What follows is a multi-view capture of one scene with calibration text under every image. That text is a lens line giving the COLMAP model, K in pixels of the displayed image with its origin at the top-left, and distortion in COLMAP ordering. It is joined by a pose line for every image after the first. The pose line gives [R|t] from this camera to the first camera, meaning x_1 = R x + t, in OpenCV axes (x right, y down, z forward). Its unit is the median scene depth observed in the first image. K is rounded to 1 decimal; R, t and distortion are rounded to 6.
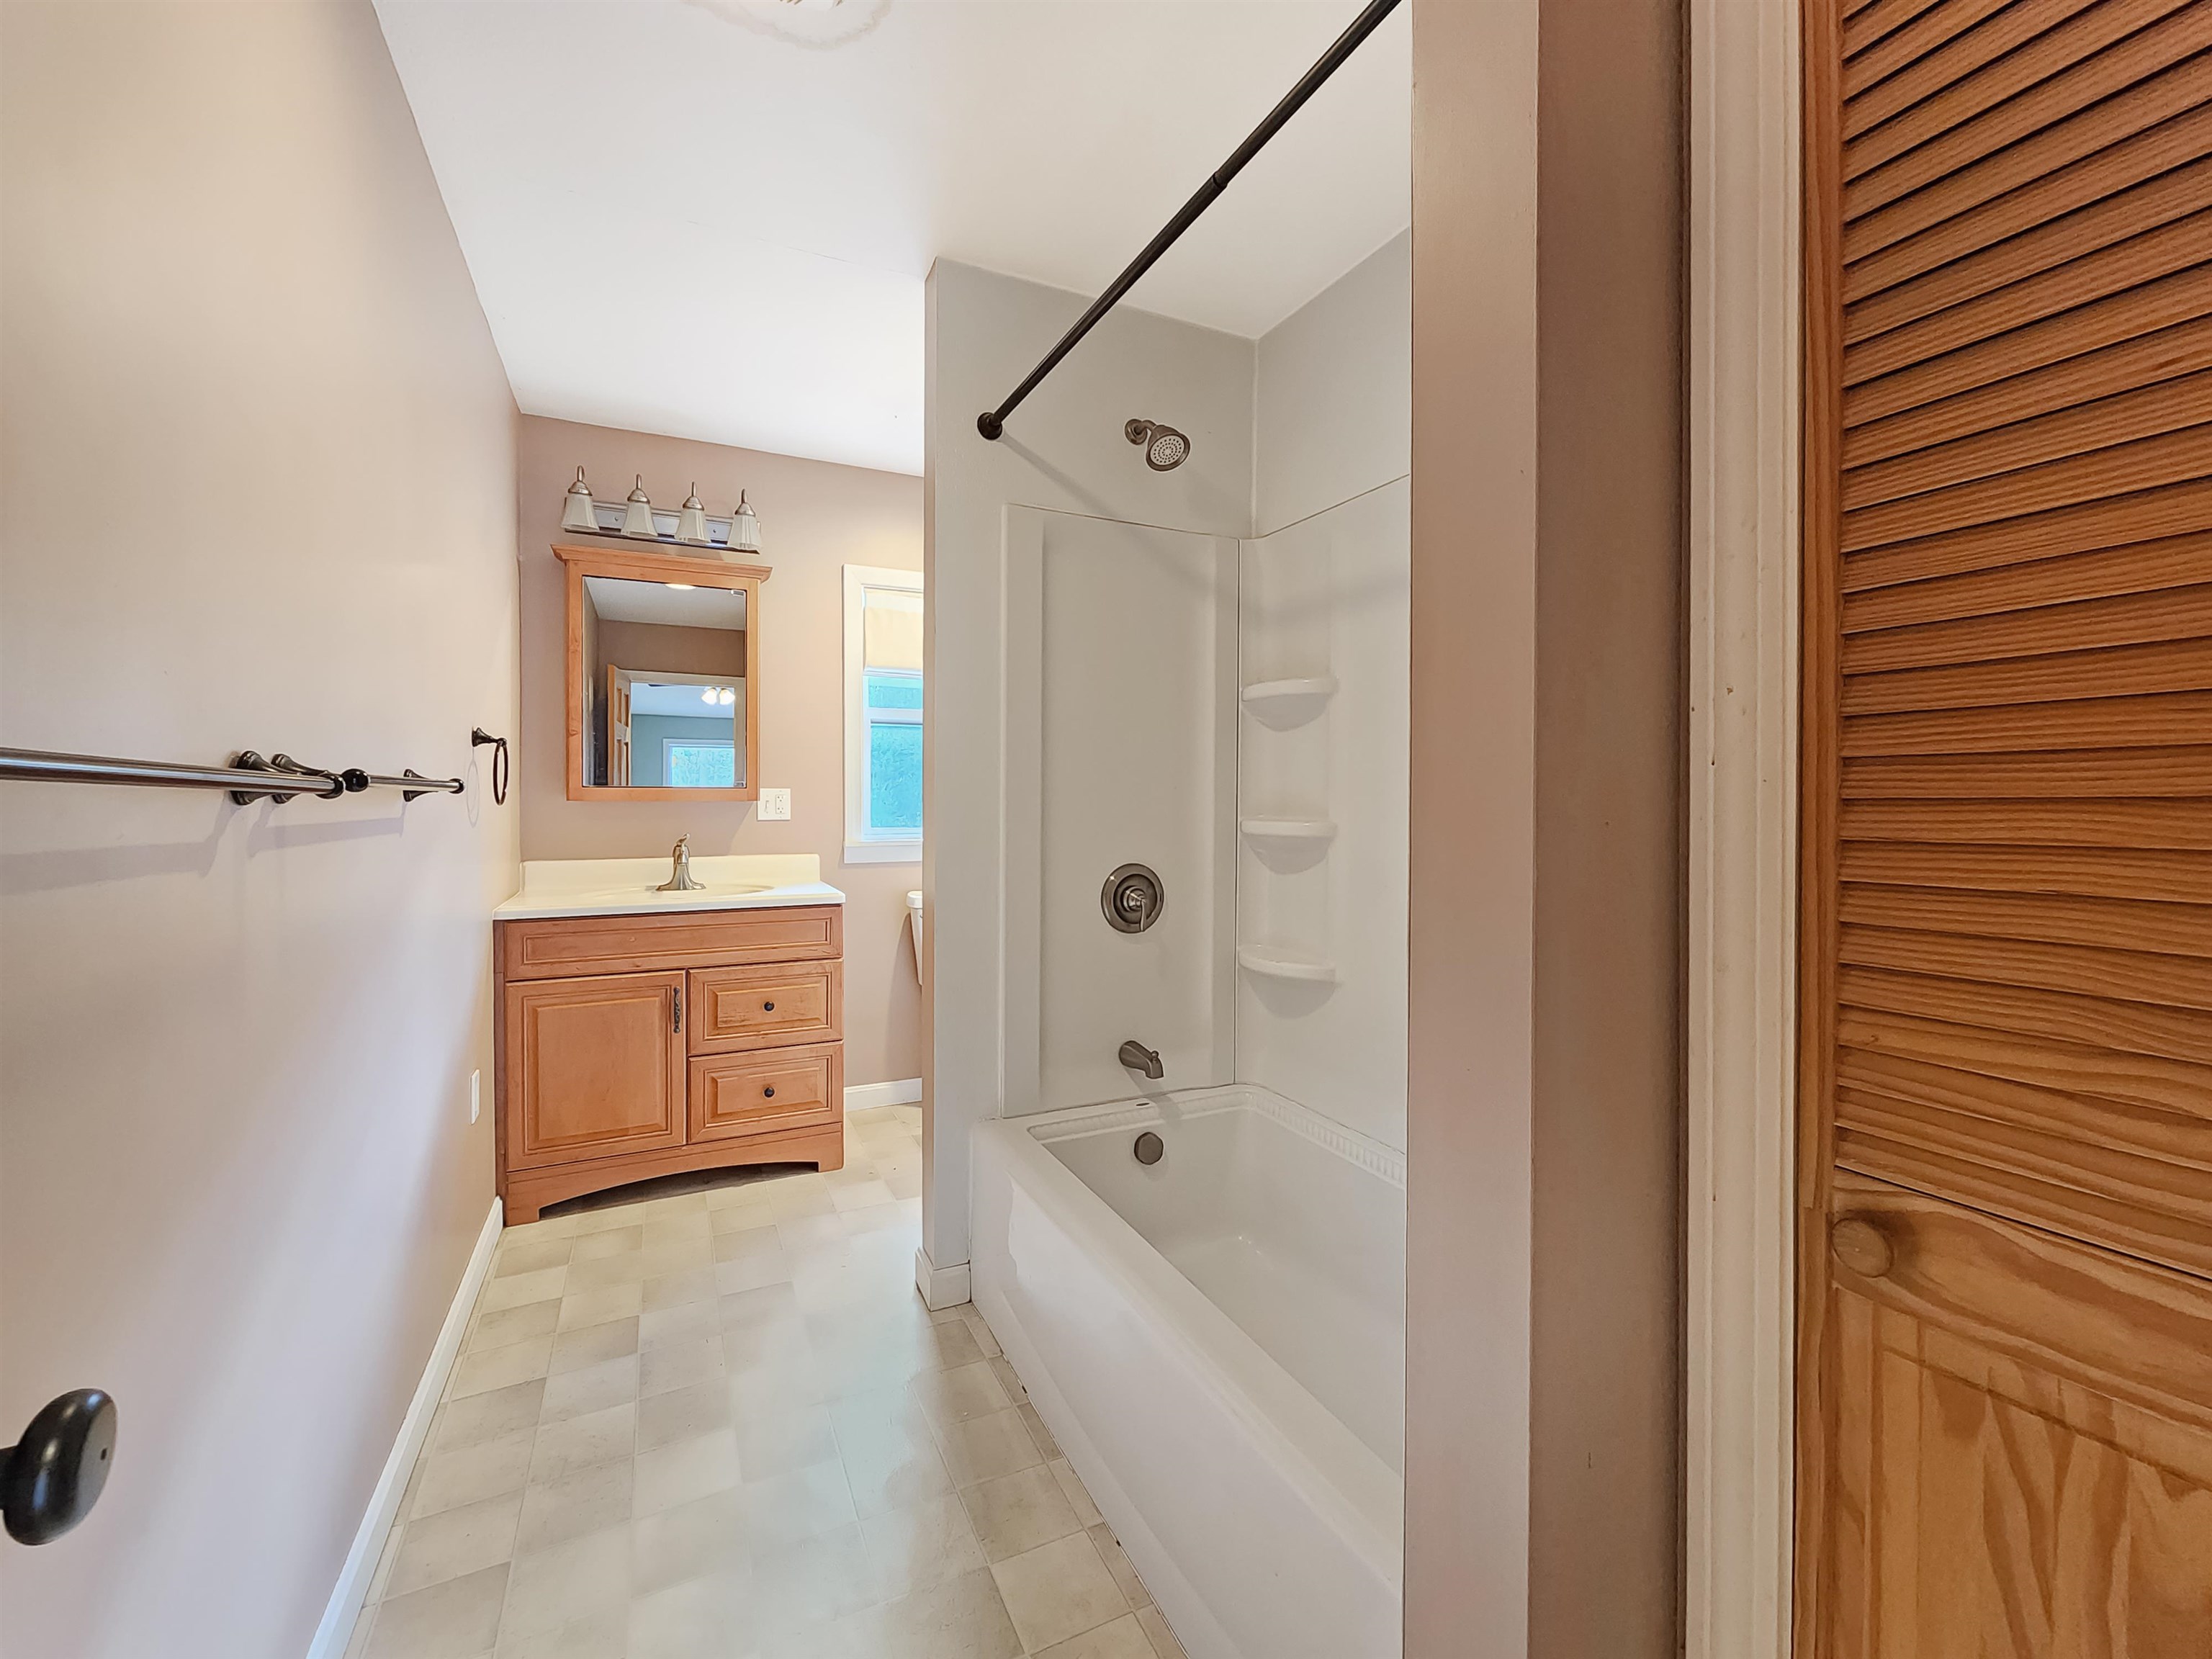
lens RADIAL K [[929.9, 0, 1109.3], [0, 929.9, 814.7], [0, 0, 1]] dist [-0.000517, -0.001504]
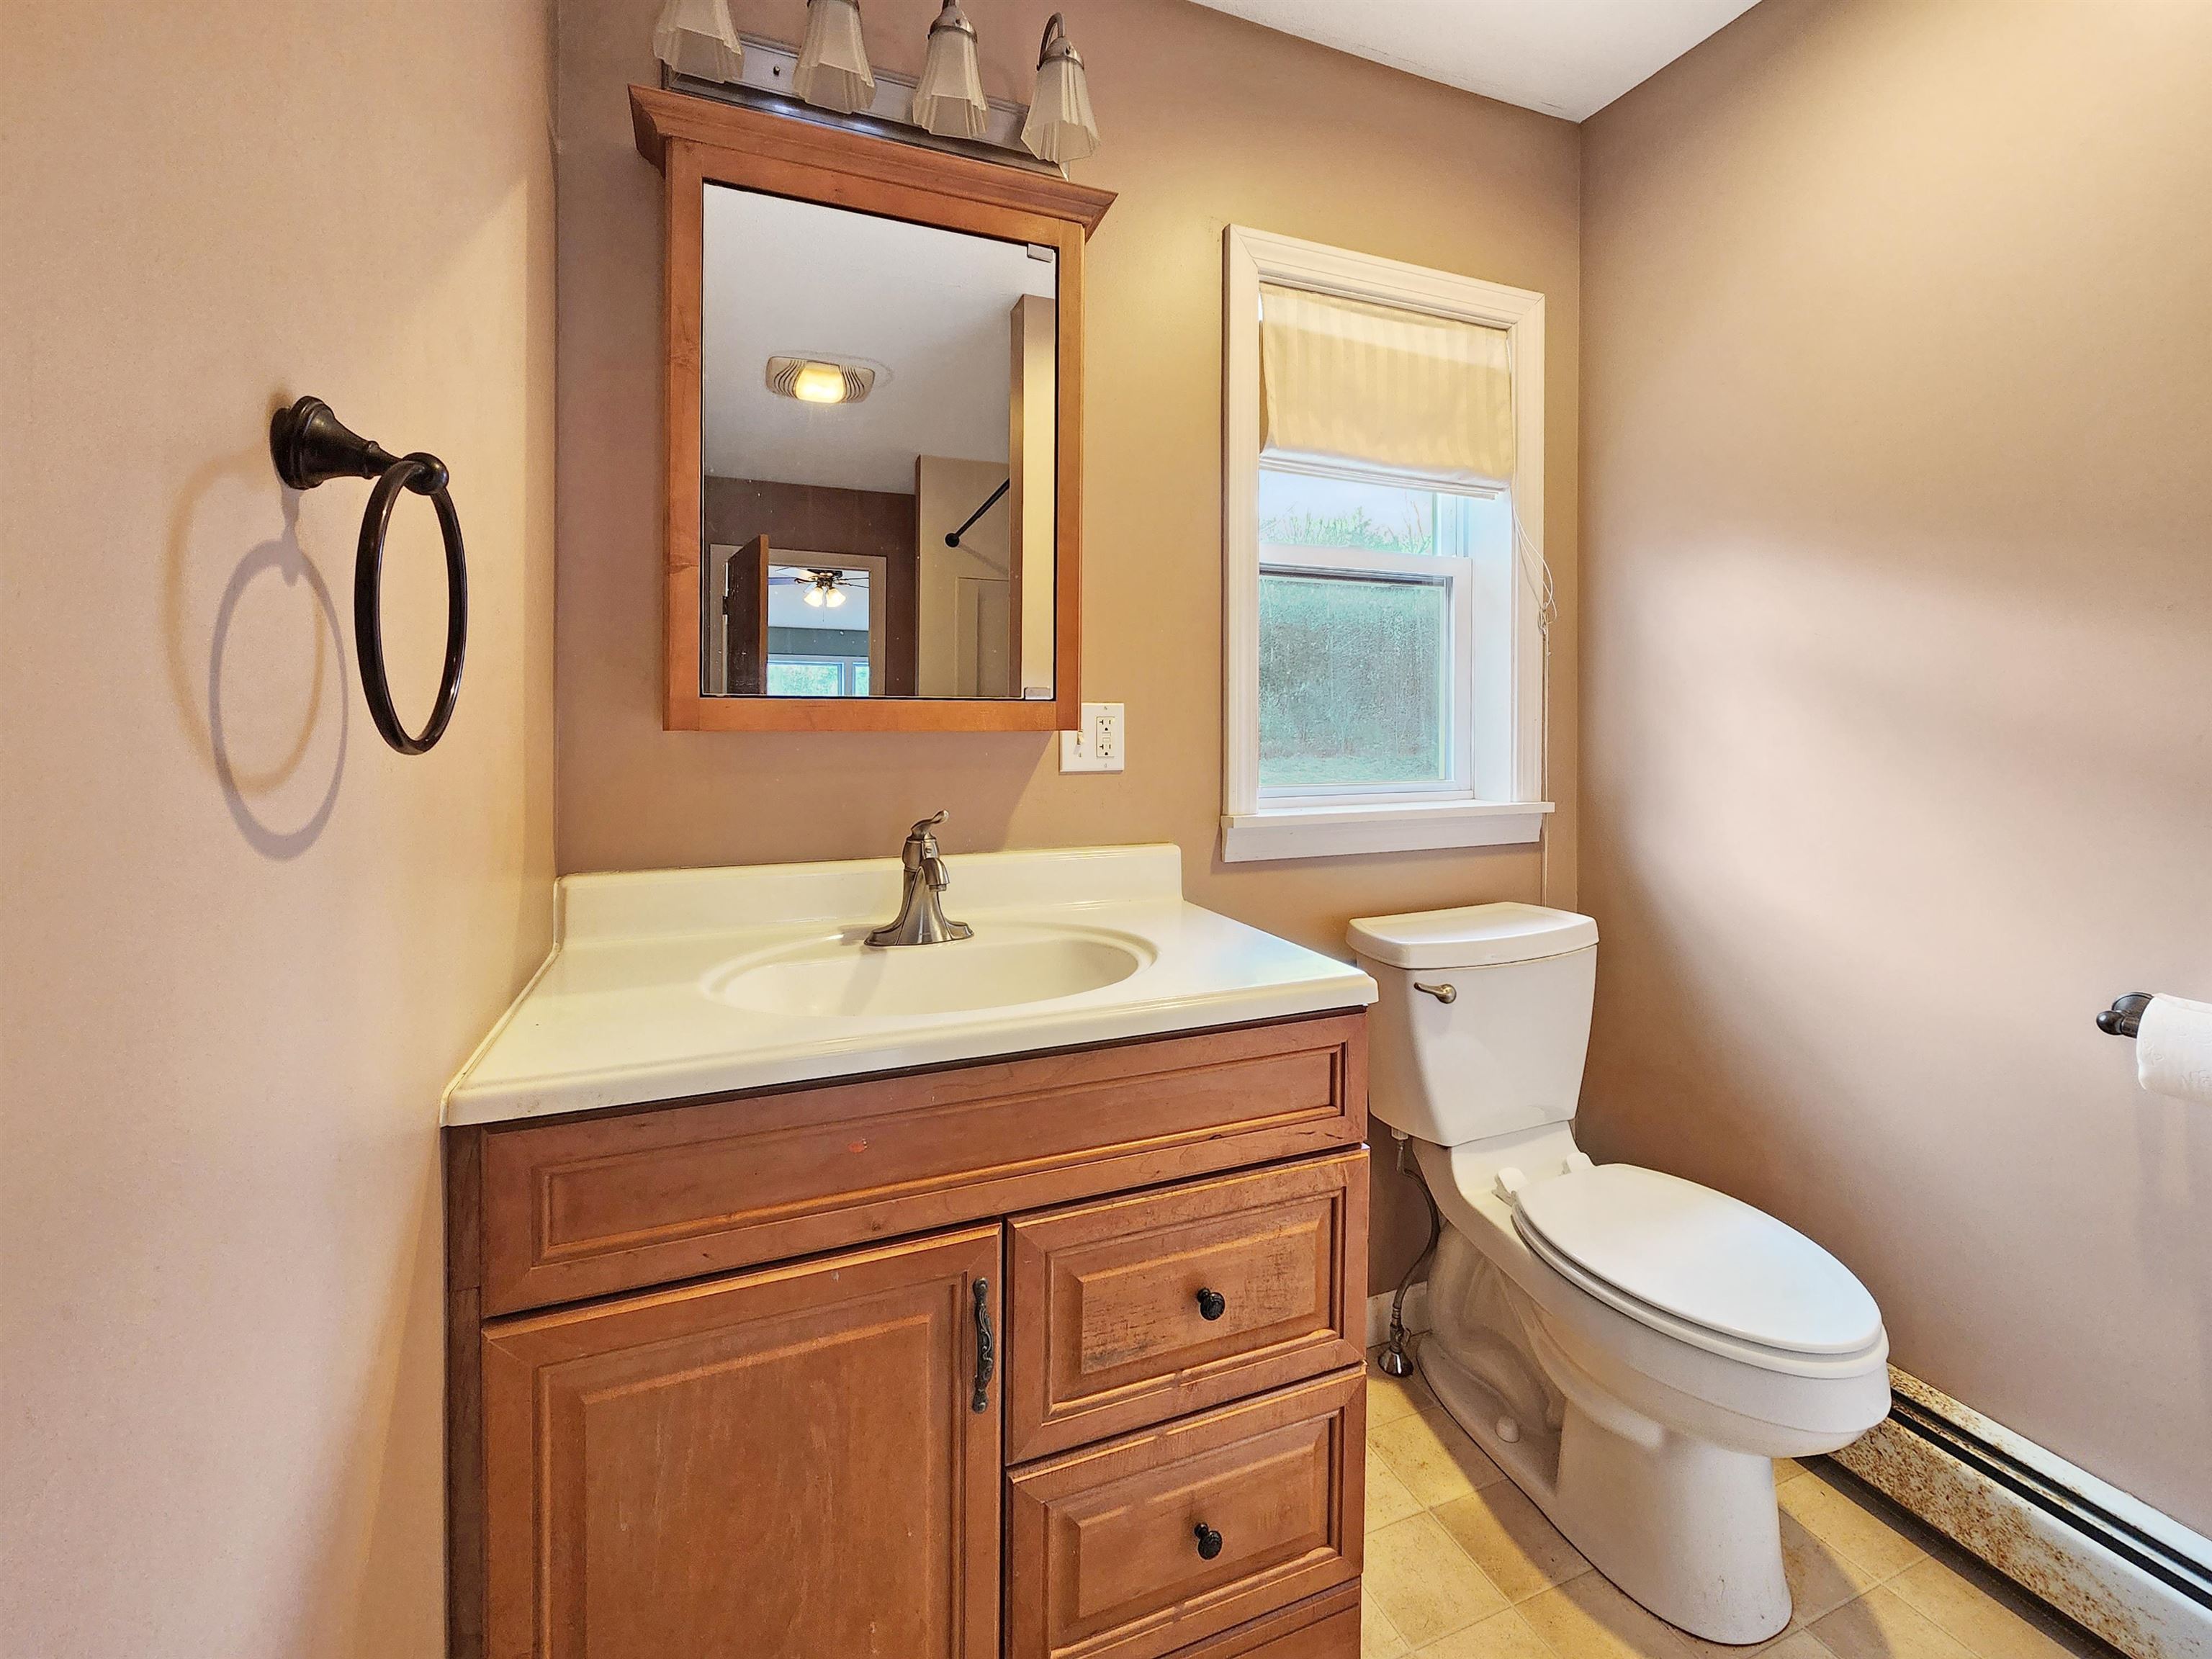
lens RADIAL K [[929.9, 0, 1092.6], [0, 929.9, 748.8], [0, 0, 1]] dist [-0.000517, -0.001504]
pose [[0.996950, 0.007404, -0.077687, -0.391486], [-0.006940, 0.999956, 0.006241, -0.010346], [0.077730, -0.005683, 0.996958, 0.652750]]
